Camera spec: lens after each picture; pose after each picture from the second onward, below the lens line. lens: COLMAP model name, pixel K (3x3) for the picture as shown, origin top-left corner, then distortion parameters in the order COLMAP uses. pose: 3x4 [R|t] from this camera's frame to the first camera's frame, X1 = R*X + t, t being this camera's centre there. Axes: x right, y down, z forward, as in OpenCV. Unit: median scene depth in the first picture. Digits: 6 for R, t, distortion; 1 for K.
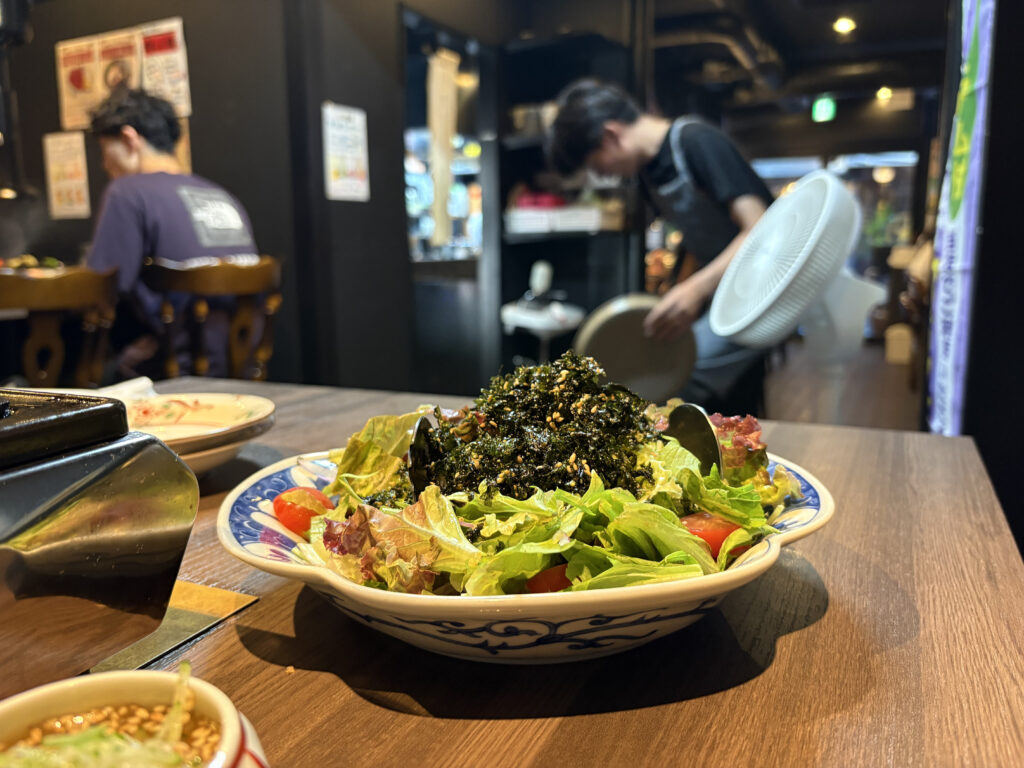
lens RADIAL K [[768.9, 0, 527.7], [0, 768.9, 389.2], [0, 0, 1]] dist [0.007974, -0.000003]
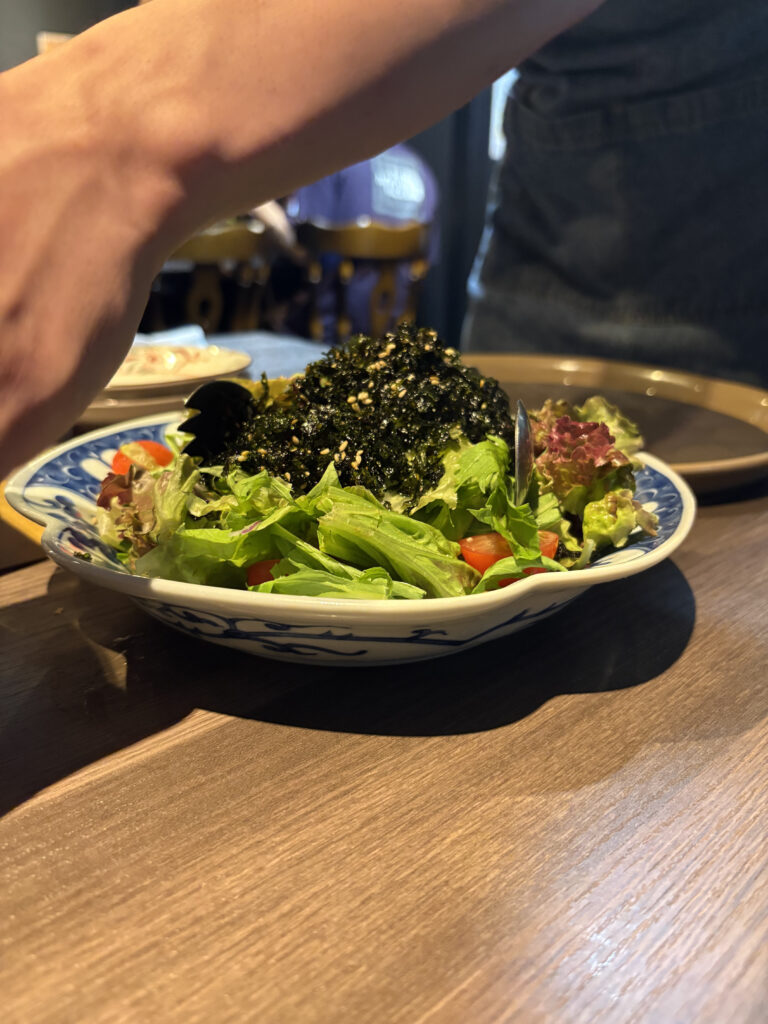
lens RADIAL K [[795.8, 0, 384.1], [0, 795.8, 471.3], [0, 0, 1]] dist [0.005368, -0.000450]
pose [[0.926495, 0.140608, -0.349052, 0.422177], [-0.094440, 0.984764, 0.146015, -0.017317], [0.364264, -0.102318, 0.925658, 0.177675]]
